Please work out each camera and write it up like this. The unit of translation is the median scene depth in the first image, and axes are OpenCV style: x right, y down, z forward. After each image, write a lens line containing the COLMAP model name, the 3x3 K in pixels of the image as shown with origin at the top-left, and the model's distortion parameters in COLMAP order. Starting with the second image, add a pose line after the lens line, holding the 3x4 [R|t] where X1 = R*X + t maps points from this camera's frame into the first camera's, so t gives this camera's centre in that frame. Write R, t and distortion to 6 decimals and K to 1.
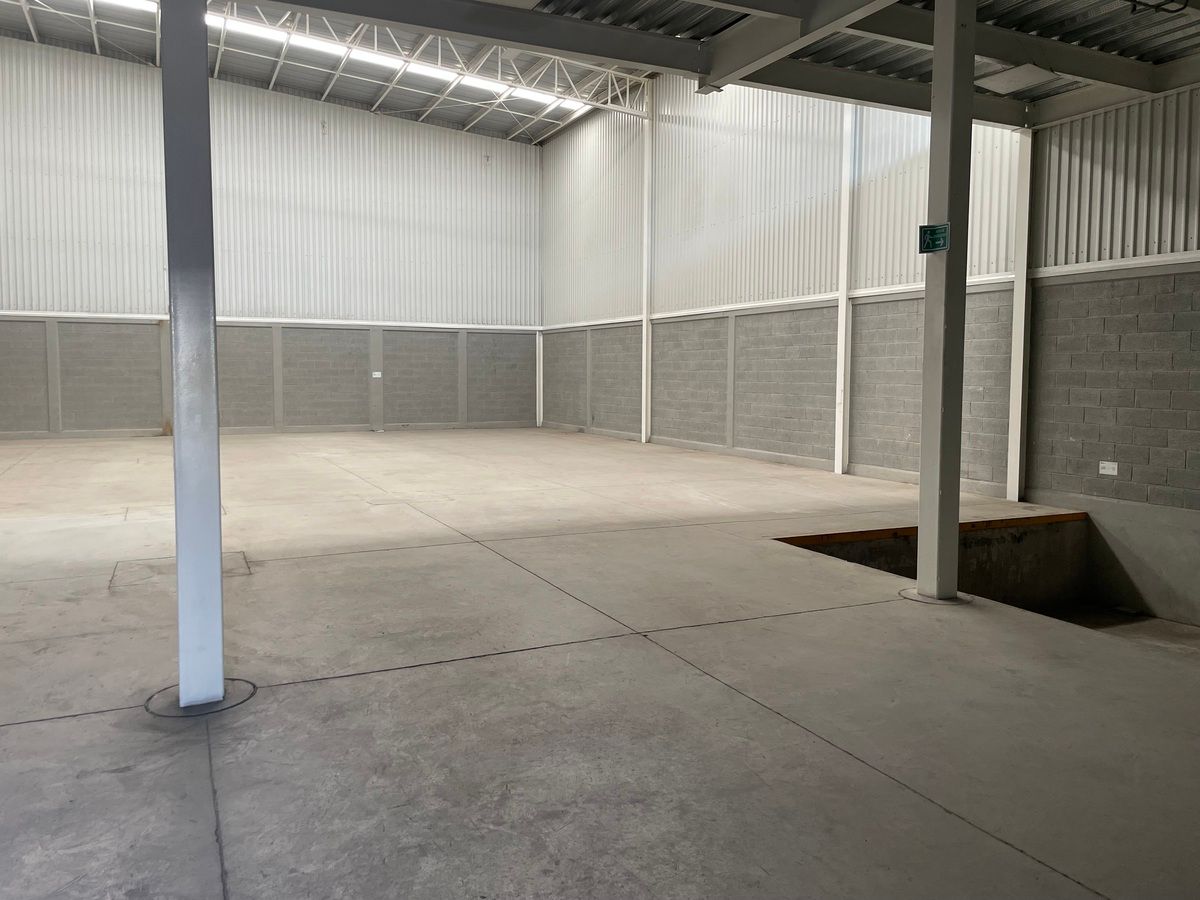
lens RADIAL K [[903.0, 0, 599.7], [0, 903.0, 435.4], [0, 0, 1]] dist [0.094640, -0.122978]
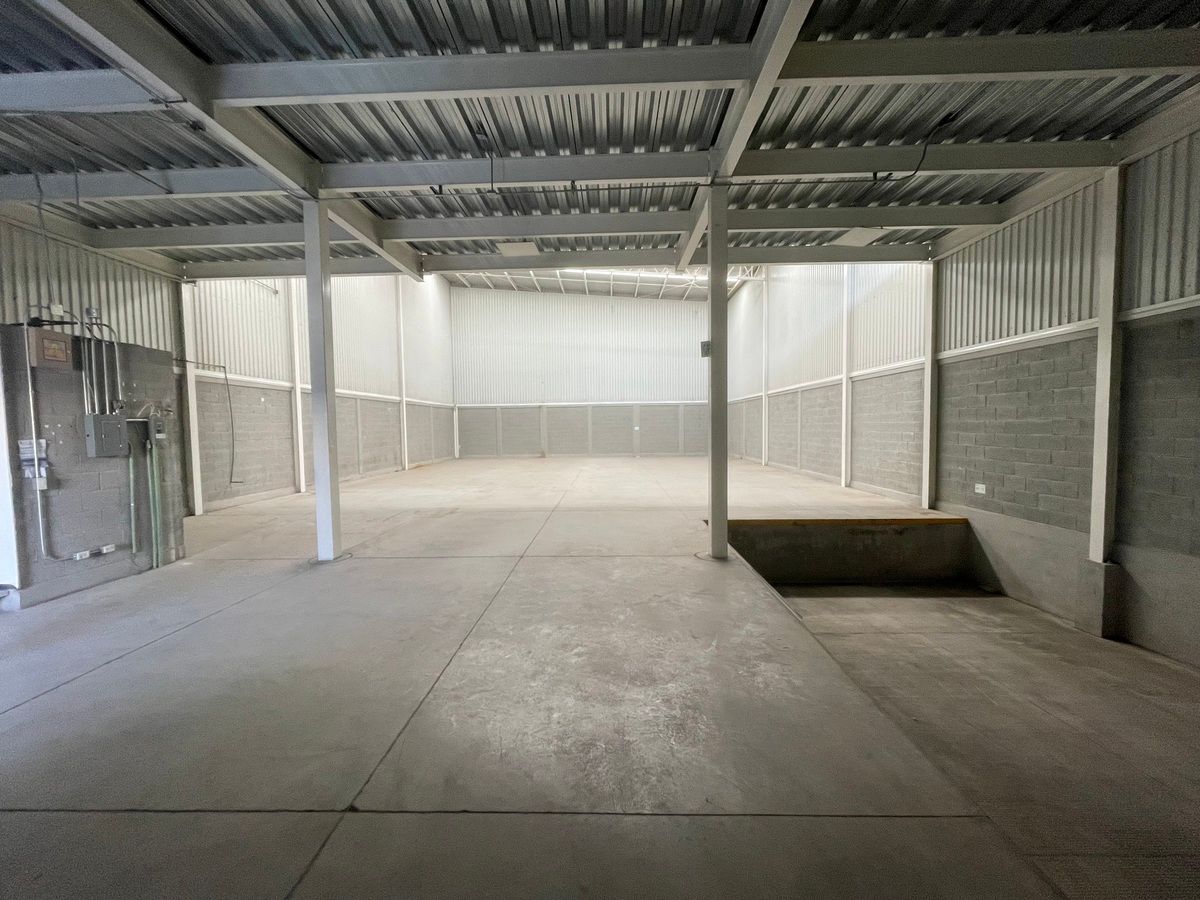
lens RADIAL K [[482.1, 0, 596.7], [0, 482.1, 454.3], [0, 0, 1]] dist [-0.000983, -0.000283]
pose [[0.891172, 0.010025, -0.453555, 0.370891], [-0.015239, 0.999853, -0.007844, -0.002862], [0.453410, 0.013902, 0.891194, 0.058529]]
